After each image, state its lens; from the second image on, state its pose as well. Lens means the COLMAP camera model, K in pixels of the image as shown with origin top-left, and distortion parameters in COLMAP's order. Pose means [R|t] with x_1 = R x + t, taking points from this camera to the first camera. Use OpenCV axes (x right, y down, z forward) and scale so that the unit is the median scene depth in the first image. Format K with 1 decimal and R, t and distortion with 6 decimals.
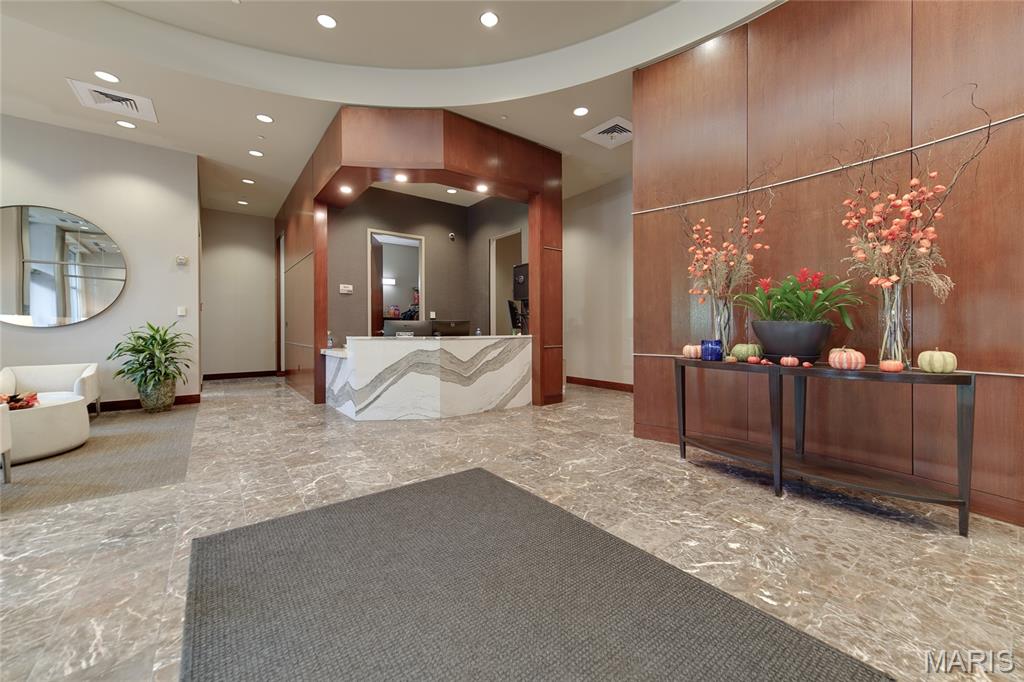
lens RADIAL K [[394.6, 0, 514.3], [0, 394.6, 332.7], [0, 0, 1]] dist [0.000642, -0.000095]
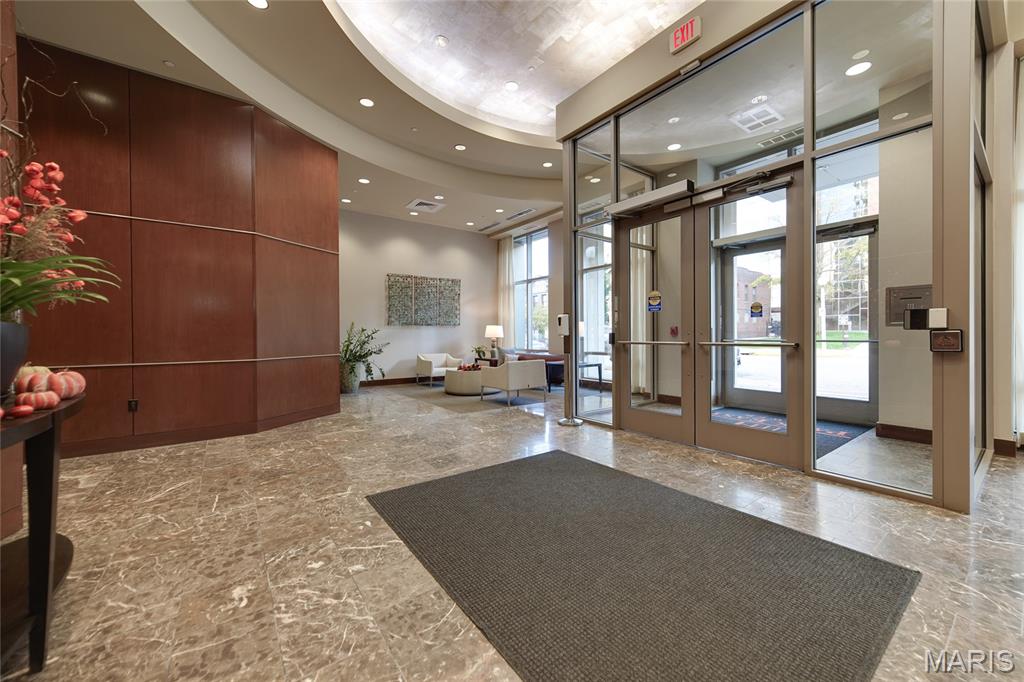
lens RADIAL K [[394.6, 0, 514.3], [0, 394.6, 332.7], [0, 0, 1]] dist [0.000642, -0.000095]
pose [[-0.999733, 0.010085, 0.020779, 0.051248], [0.010250, 0.999917, 0.007847, -0.018234], [-0.020699, 0.008058, -0.999753, 1.743057]]
